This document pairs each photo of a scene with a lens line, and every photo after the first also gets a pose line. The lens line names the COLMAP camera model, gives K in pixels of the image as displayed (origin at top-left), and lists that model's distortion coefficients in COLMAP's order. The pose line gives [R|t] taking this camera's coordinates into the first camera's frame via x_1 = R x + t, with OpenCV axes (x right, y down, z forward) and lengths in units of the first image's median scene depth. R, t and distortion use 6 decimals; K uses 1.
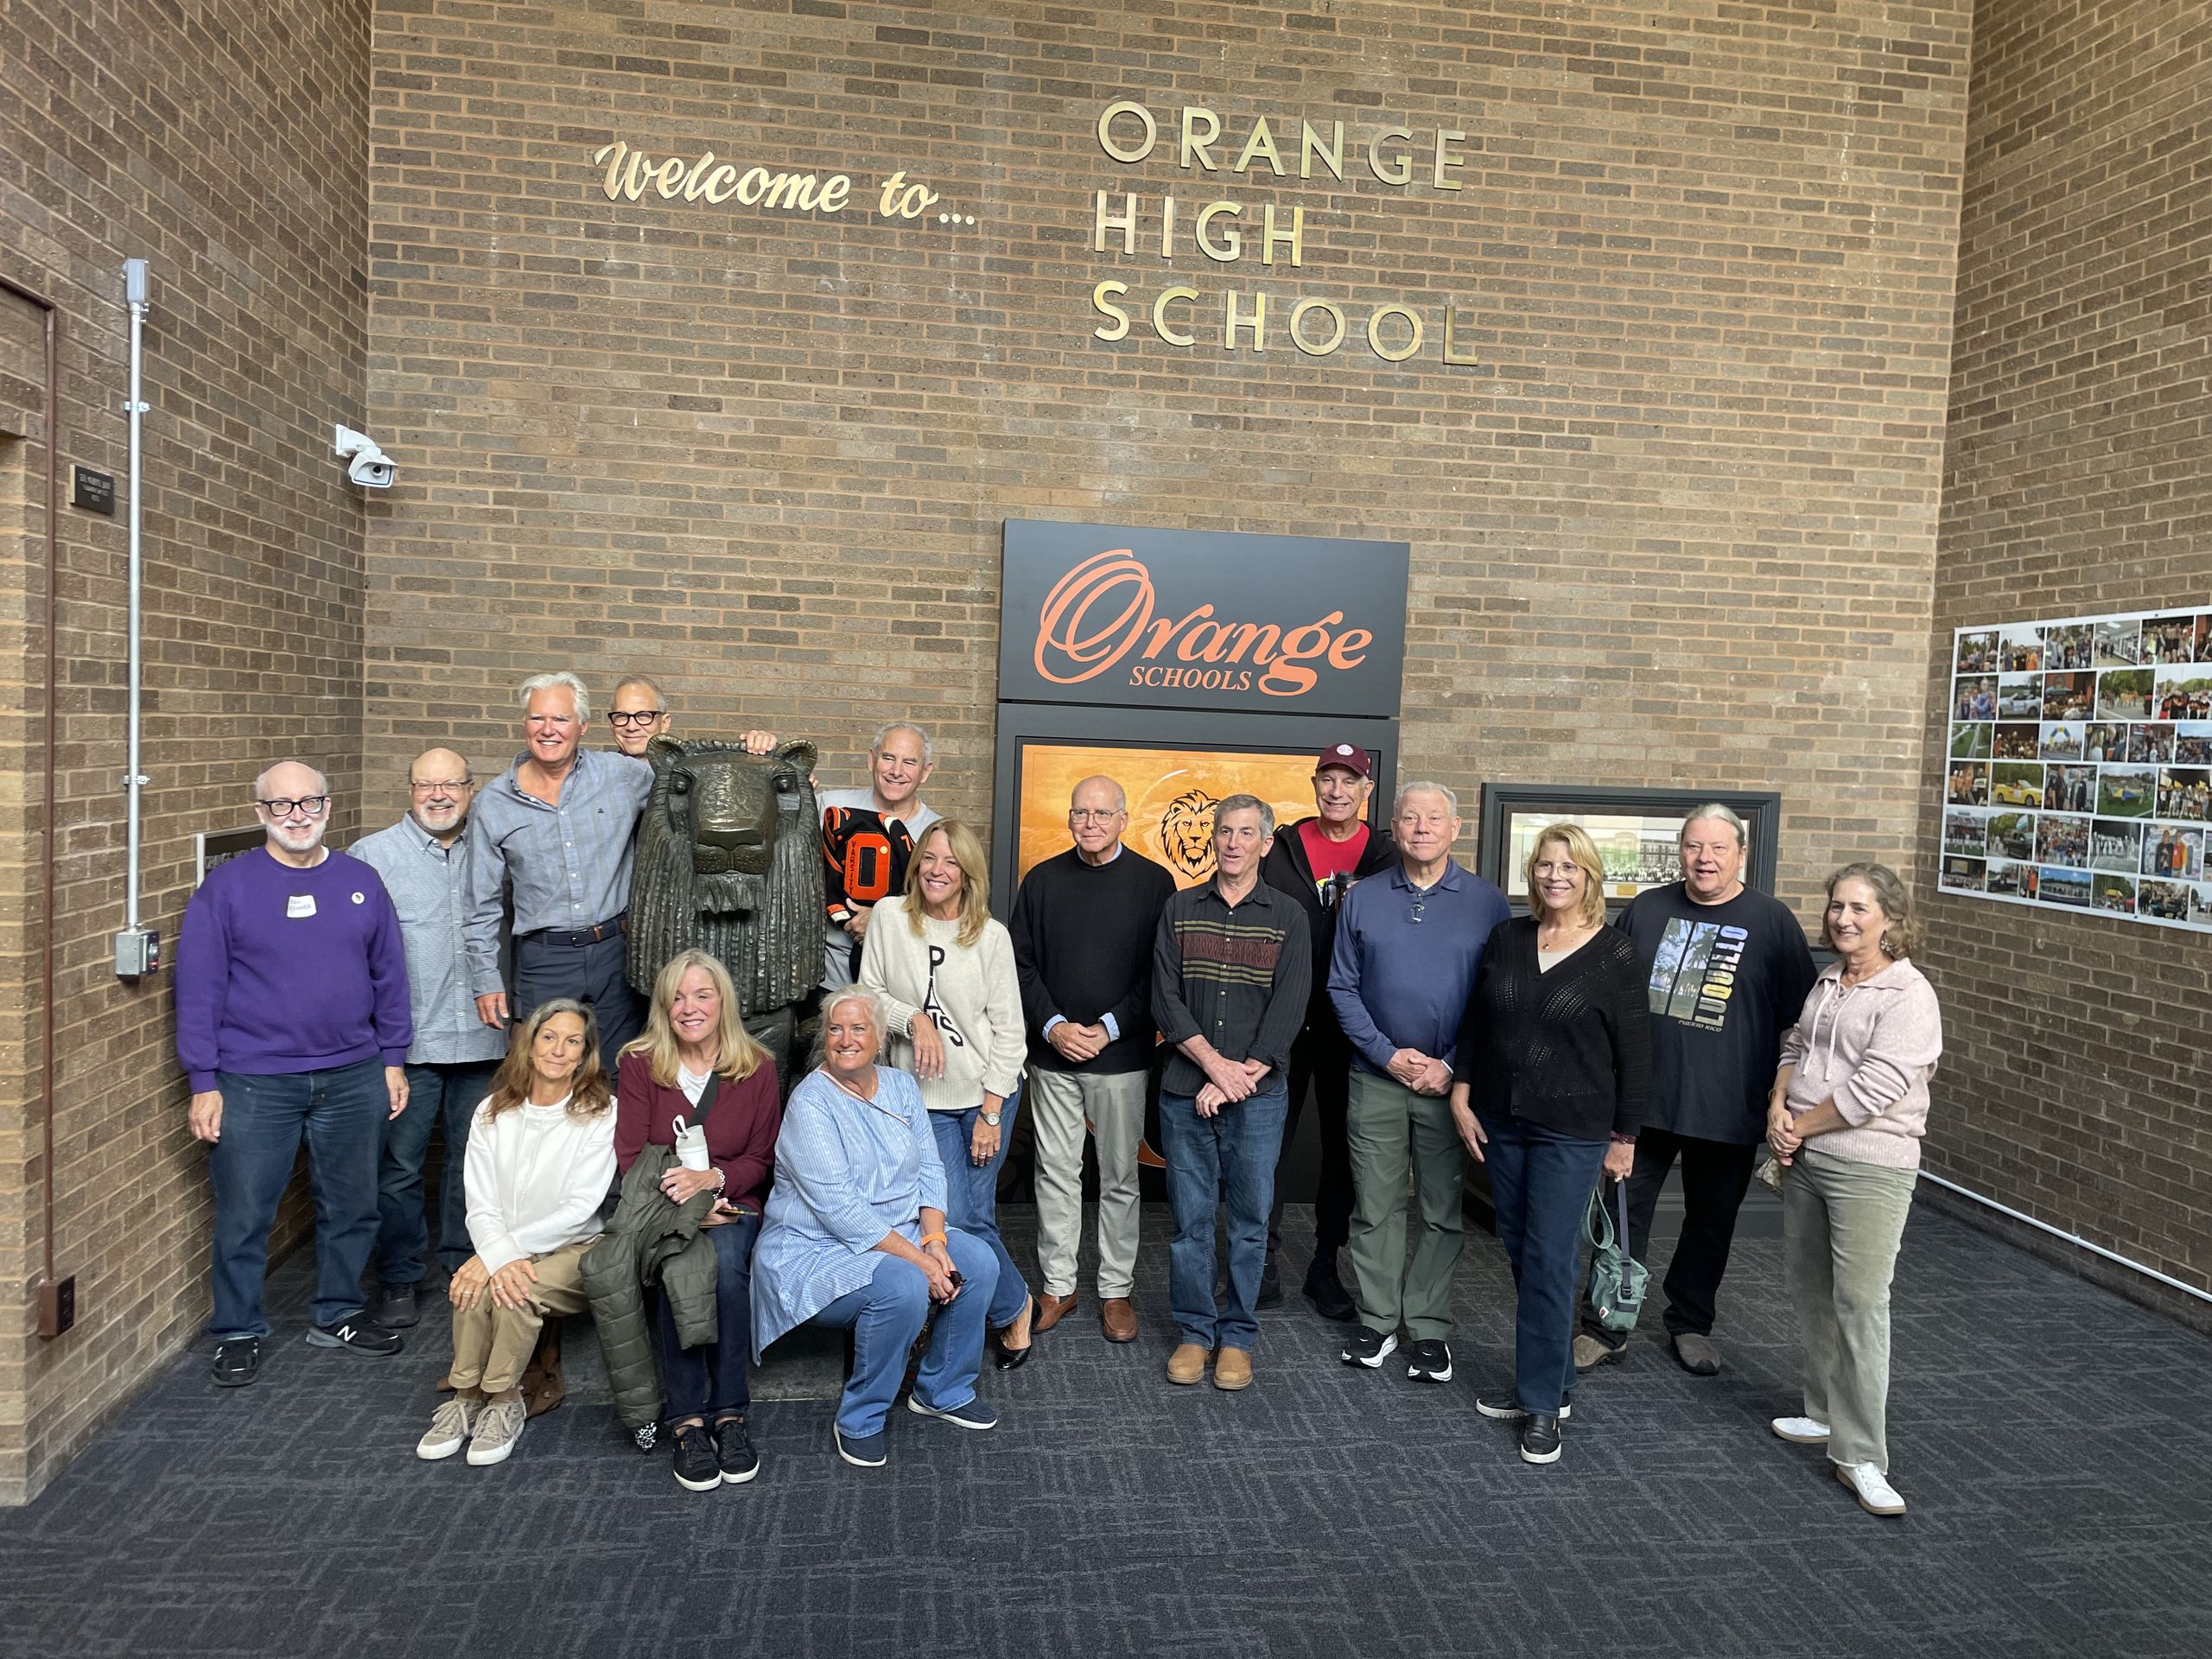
lens RADIAL K [[1764.8, 0, 1106.0], [0, 1764.8, 829.5], [0, 0, 1]] dist [0.080740, -0.121899]
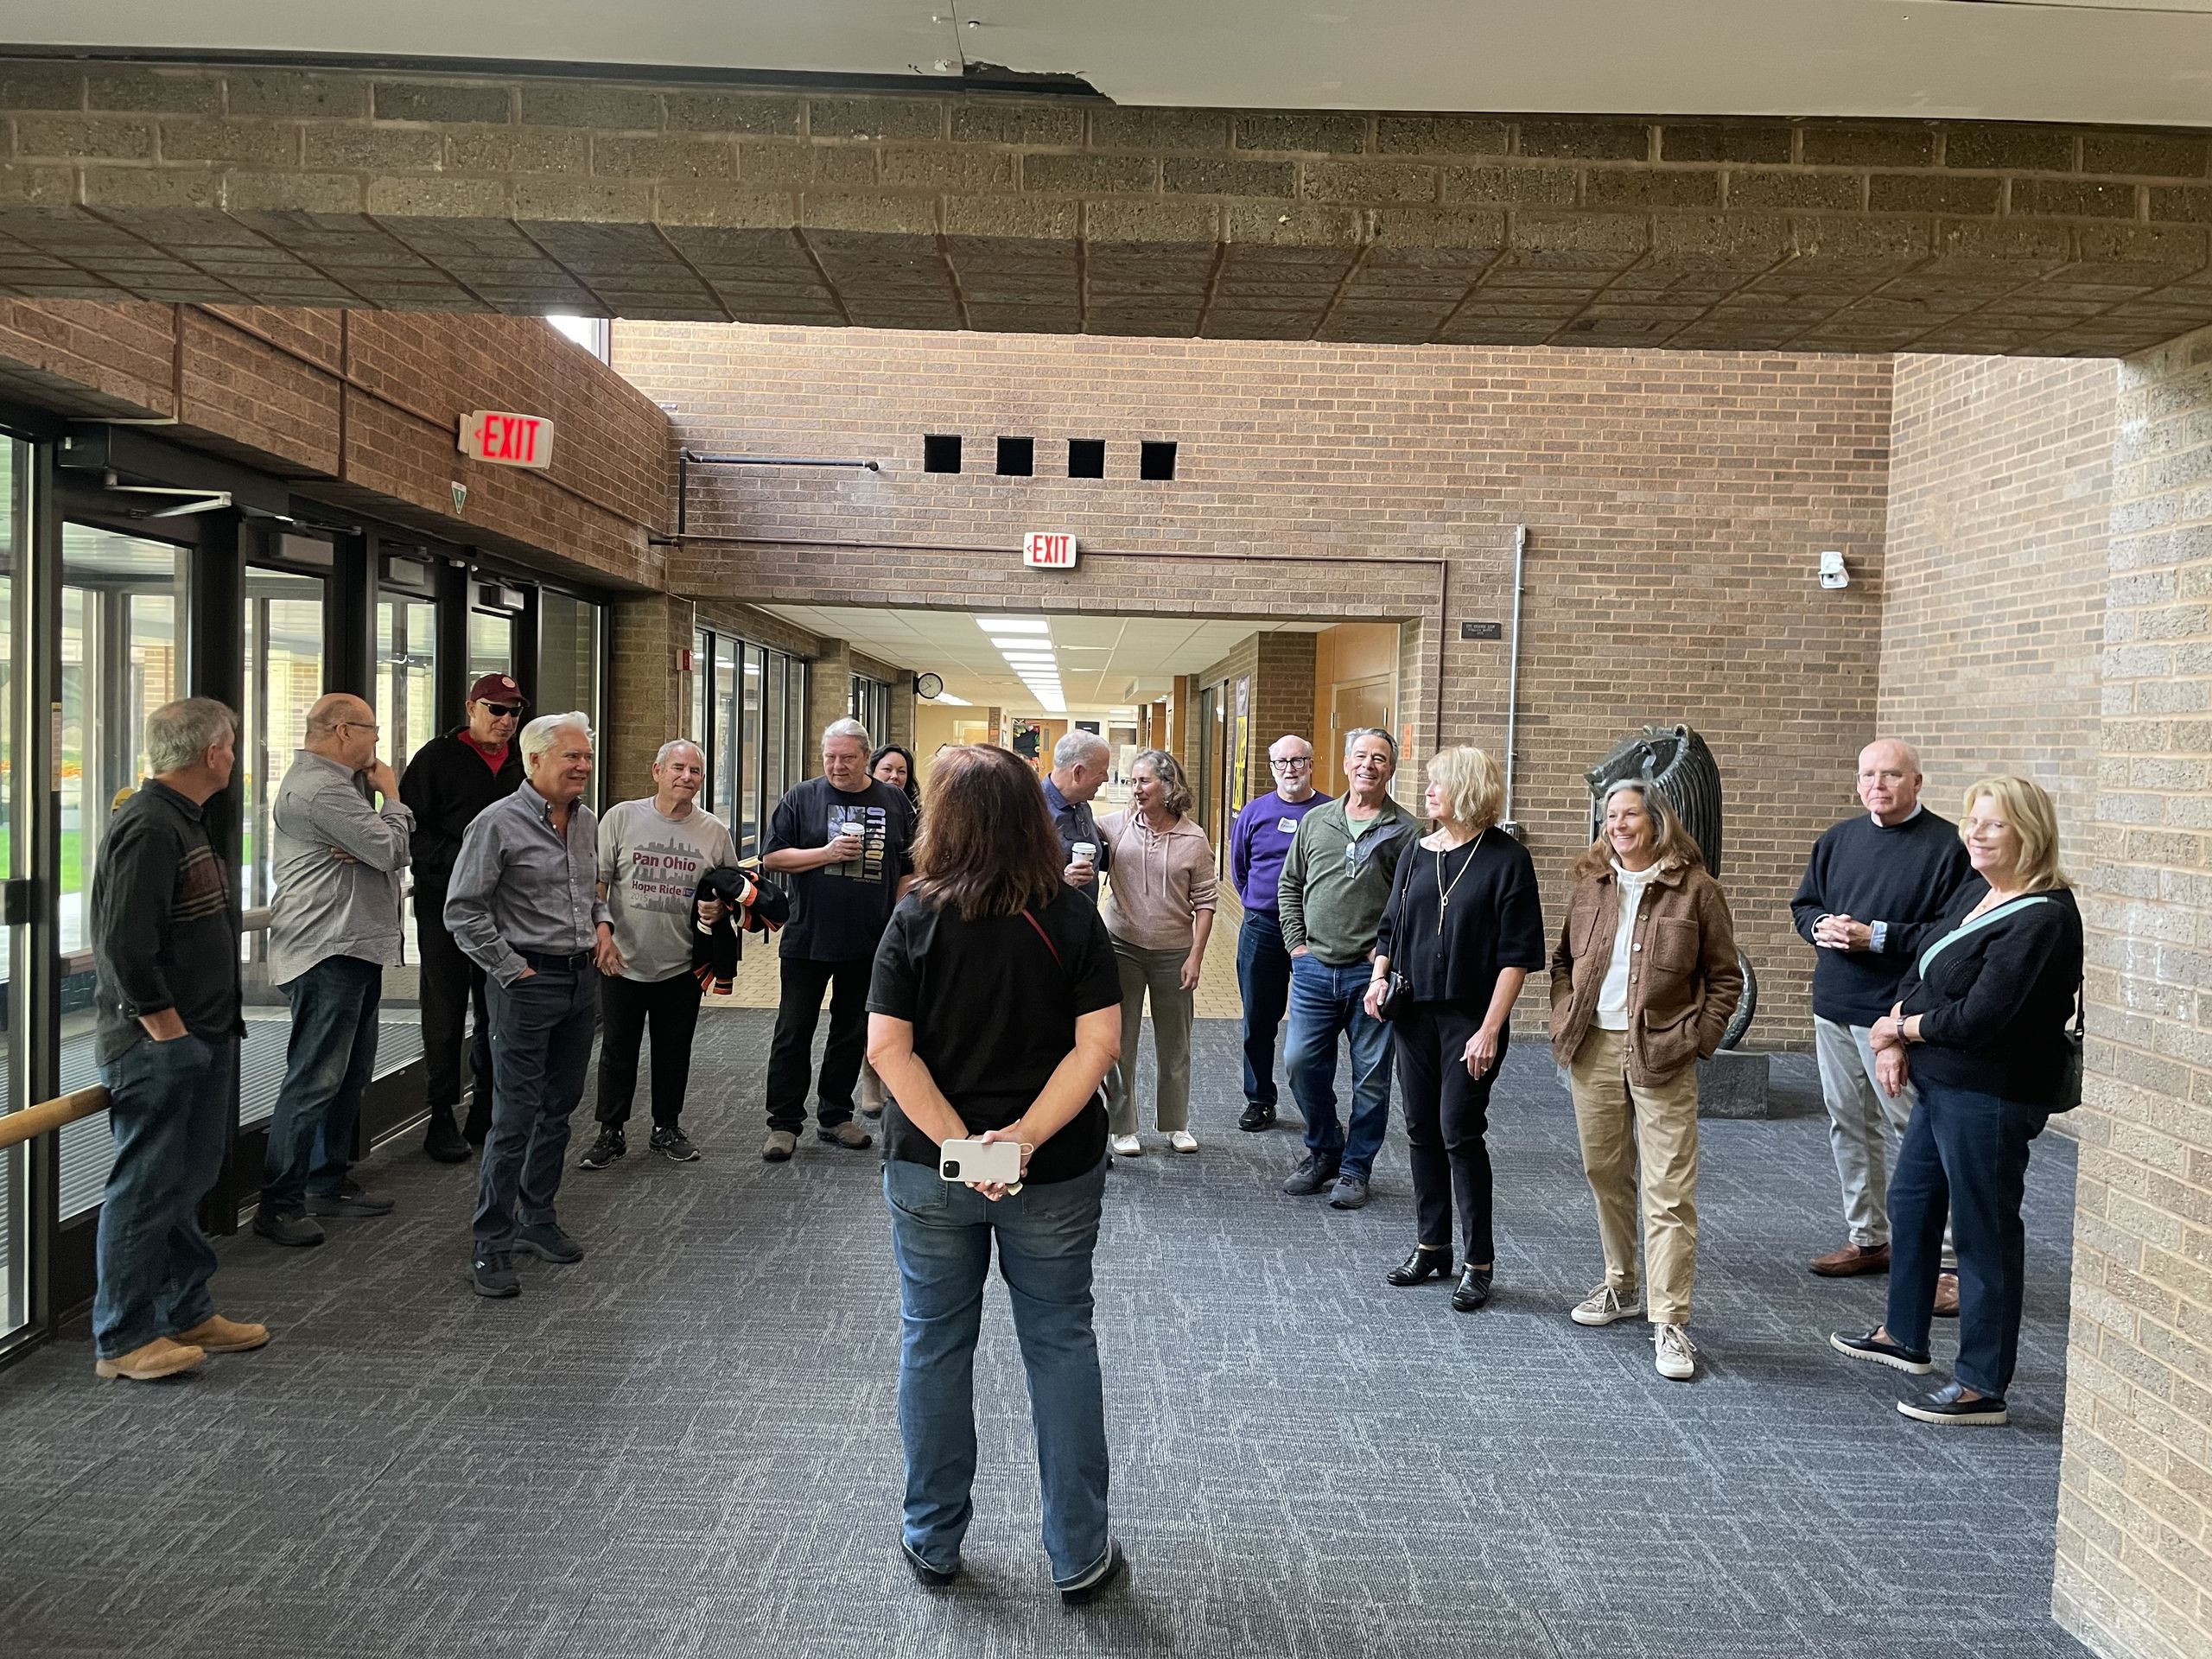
lens RADIAL K [[1749.2, 0, 1106.0], [0, 1749.2, 829.5], [0, 0, 1]] dist [0.086140, -0.122652]
pose [[-0.154970, 0.014479, -0.987813, 1.154621], [-0.087287, 0.995781, 0.028290, 0.036674], [0.984056, 0.090608, -0.153052, 0.551856]]
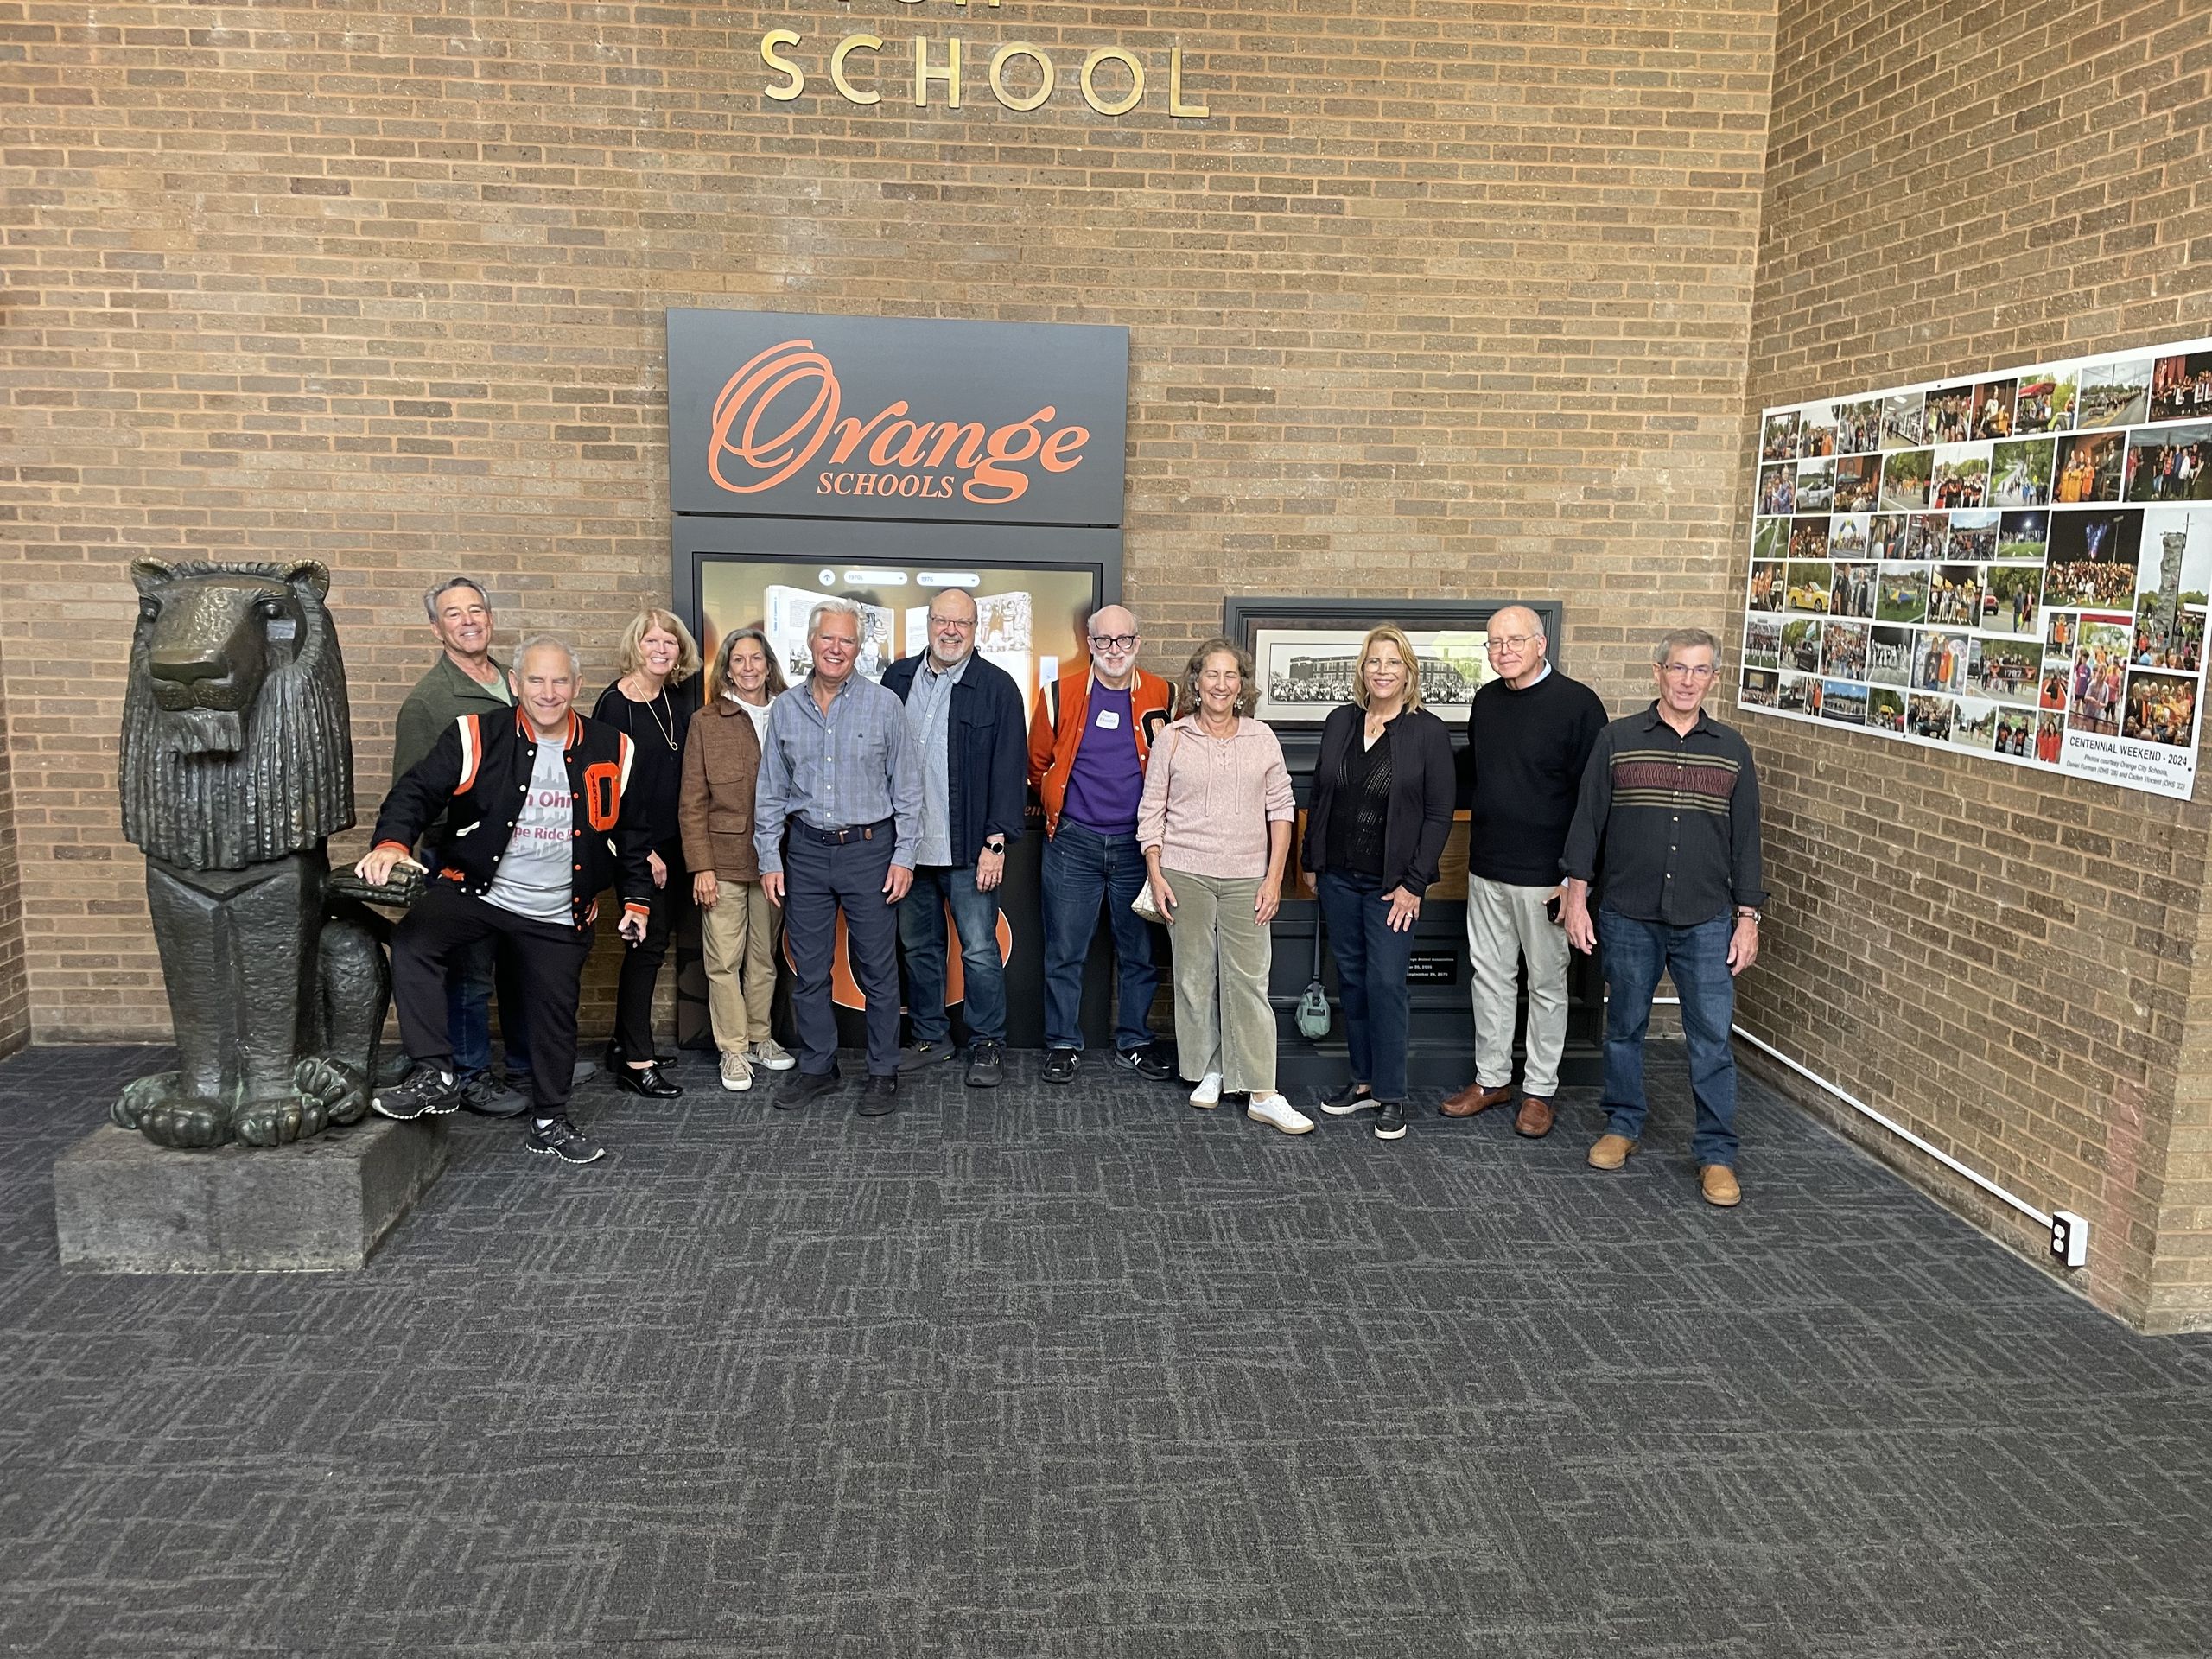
lens RADIAL K [[1749.2, 0, 1106.0], [0, 1749.2, 829.5], [0, 0, 1]] dist [0.086140, -0.122652]
pose [[0.997439, -0.006743, -0.071201, 0.226176], [0.014144, 0.994482, 0.103948, -0.001690], [0.070107, -0.104689, 0.992031, 0.092481]]
